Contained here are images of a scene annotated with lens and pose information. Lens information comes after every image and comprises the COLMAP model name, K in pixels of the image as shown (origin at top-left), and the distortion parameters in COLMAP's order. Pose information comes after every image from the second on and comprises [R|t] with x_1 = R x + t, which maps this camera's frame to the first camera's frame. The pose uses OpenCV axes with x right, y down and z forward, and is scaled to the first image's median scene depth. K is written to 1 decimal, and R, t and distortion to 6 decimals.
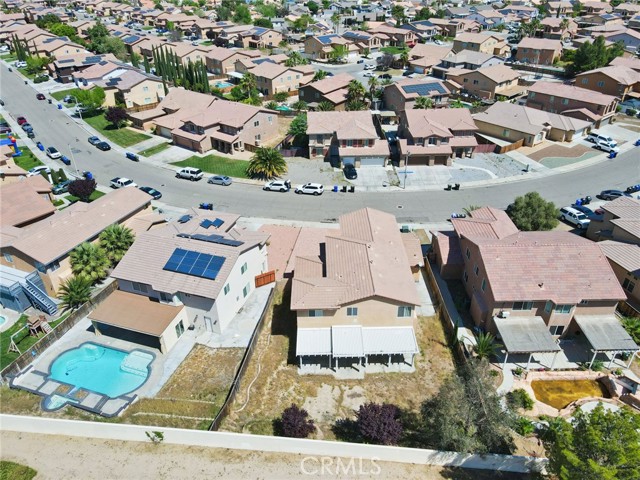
lens RADIAL K [[471.6, 0, 320.0], [0, 471.6, 240.0], [0, 0, 1]] dist [-0.000616, 0.029637]
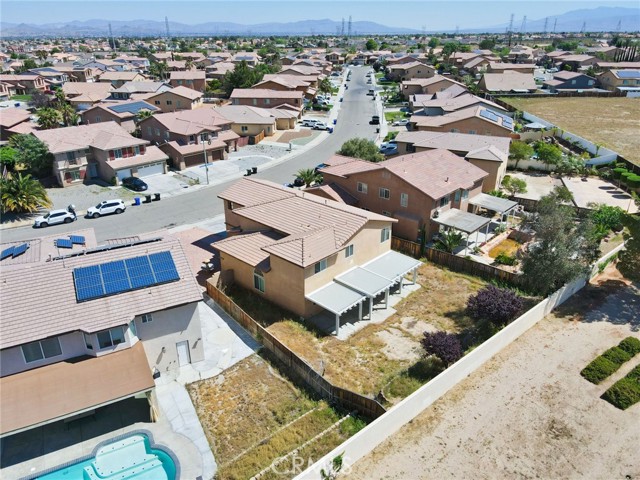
lens RADIAL K [[471.6, 0, 320.0], [0, 471.6, 240.0], [0, 0, 1]] dist [-0.000616, 0.029637]
pose [[0.689212, -0.284941, 0.666180, -0.291408], [0.371354, 0.928402, 0.012906, 0.055378], [-0.622160, 0.238494, 0.745679, 0.209597]]
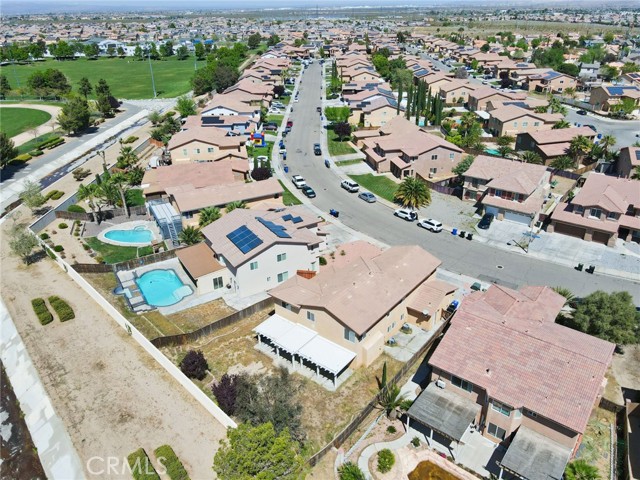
lens RADIAL K [[471.6, 0, 320.0], [0, 471.6, 240.0], [0, 0, 1]] dist [-0.000616, 0.029637]
pose [[0.773502, 0.287294, -0.564940, 0.356085], [-0.325028, 0.945035, 0.035567, -0.034186], [0.544107, 0.156110, 0.824365, 0.040806]]
